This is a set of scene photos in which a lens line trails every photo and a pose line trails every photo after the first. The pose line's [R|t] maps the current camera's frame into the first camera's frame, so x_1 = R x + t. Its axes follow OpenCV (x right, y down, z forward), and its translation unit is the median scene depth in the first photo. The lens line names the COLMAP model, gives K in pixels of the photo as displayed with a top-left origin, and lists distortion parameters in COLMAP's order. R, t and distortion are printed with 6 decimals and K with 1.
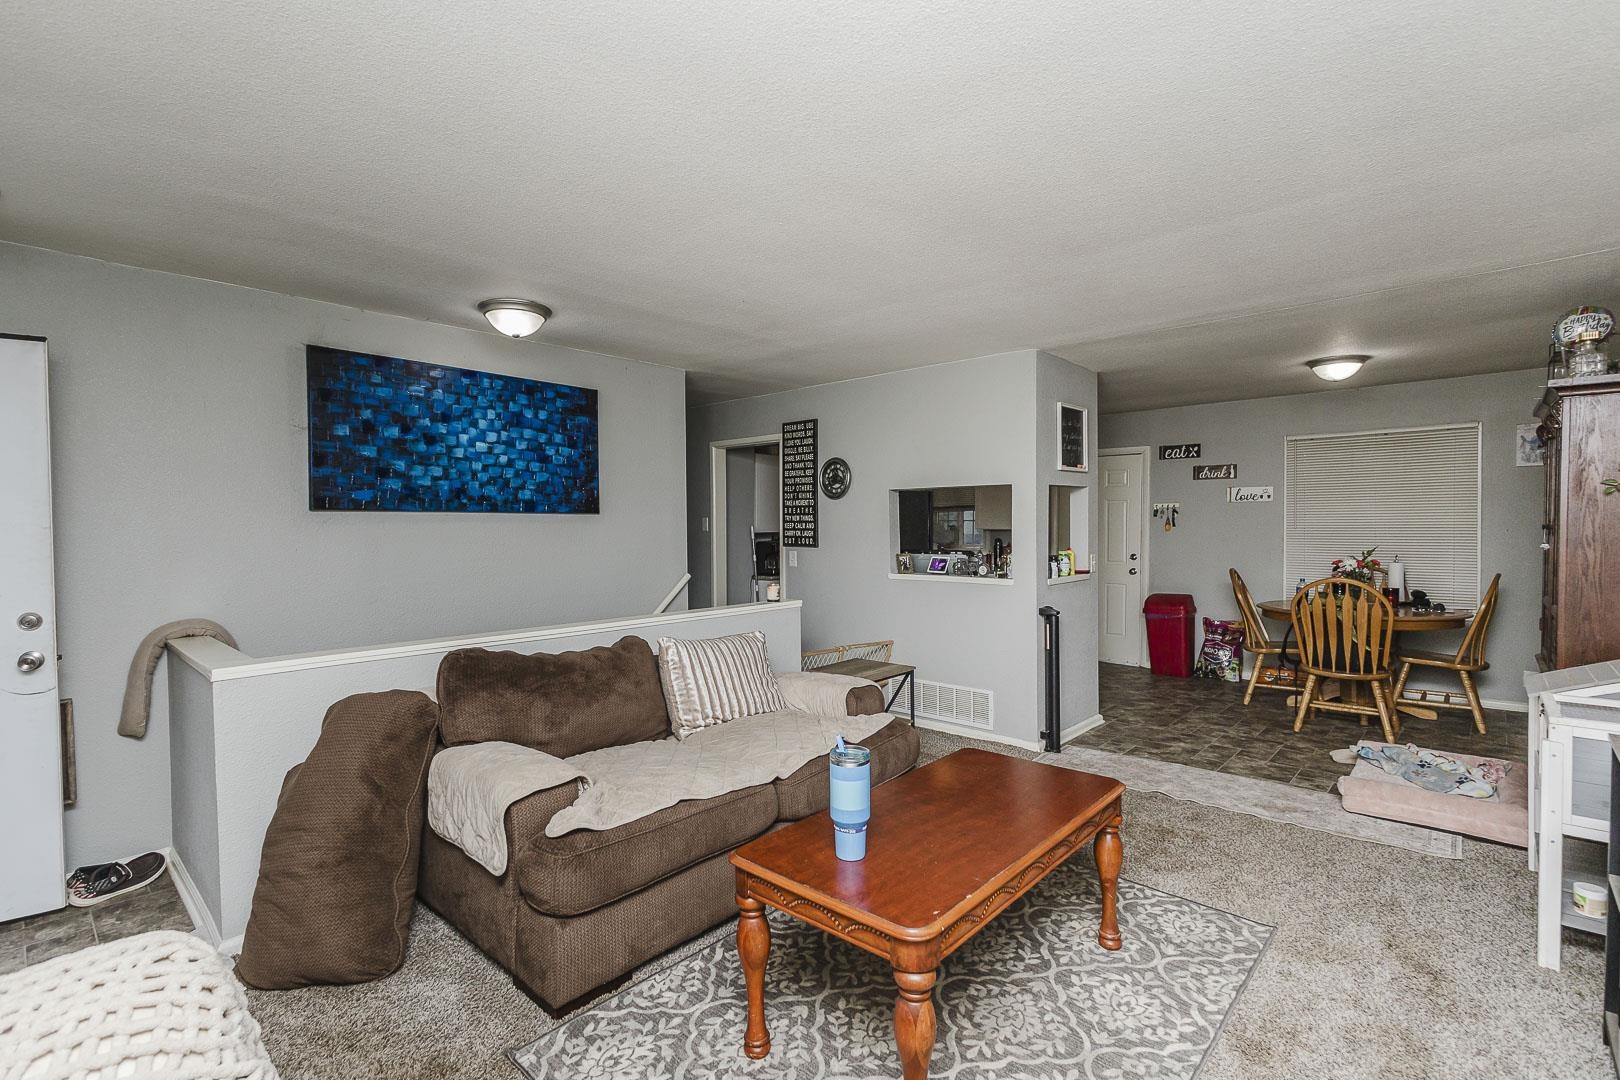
lens RADIAL K [[735.1, 0, 815.6], [0, 735.1, 540.4], [0, 0, 1]] dist [0.008243, -0.004218]
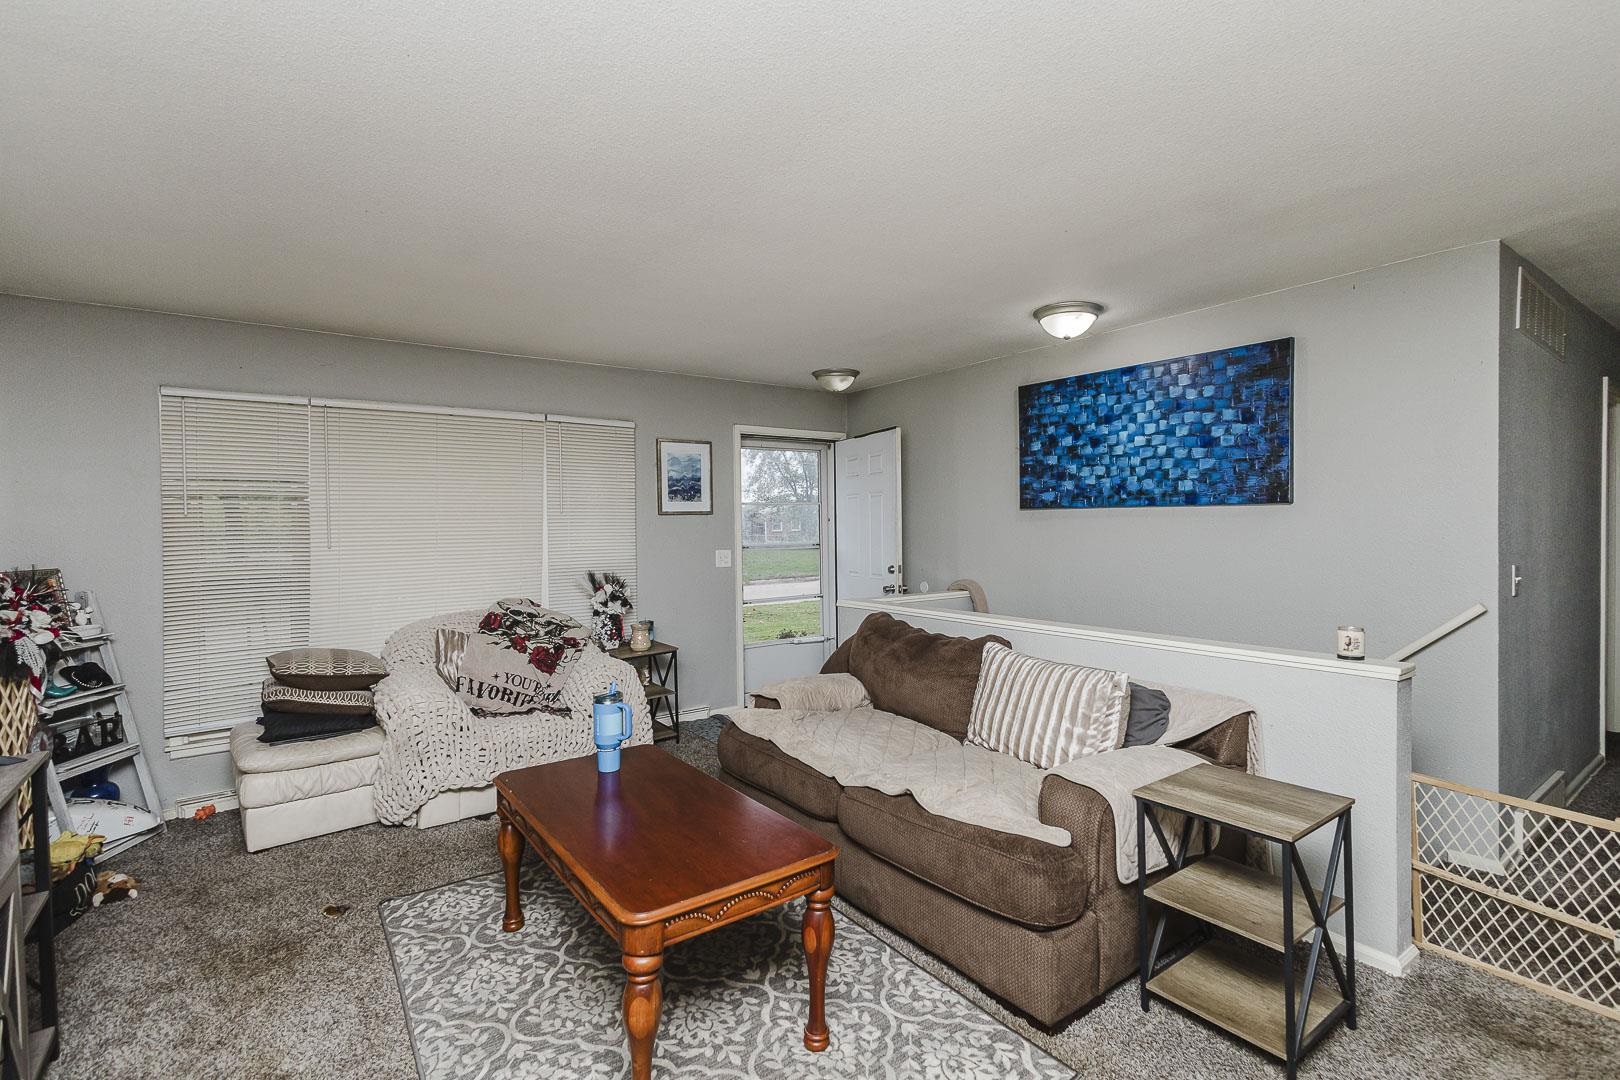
lens RADIAL K [[735.1, 0, 800.4], [0, 735.1, 537.3], [0, 0, 1]] dist [0.008243, -0.004218]
pose [[-0.211726, 0.027706, -0.976936, 0.625093], [-0.008156, 0.999513, 0.030114, -0.023887], [0.977295, 0.014344, -0.211397, 0.780860]]
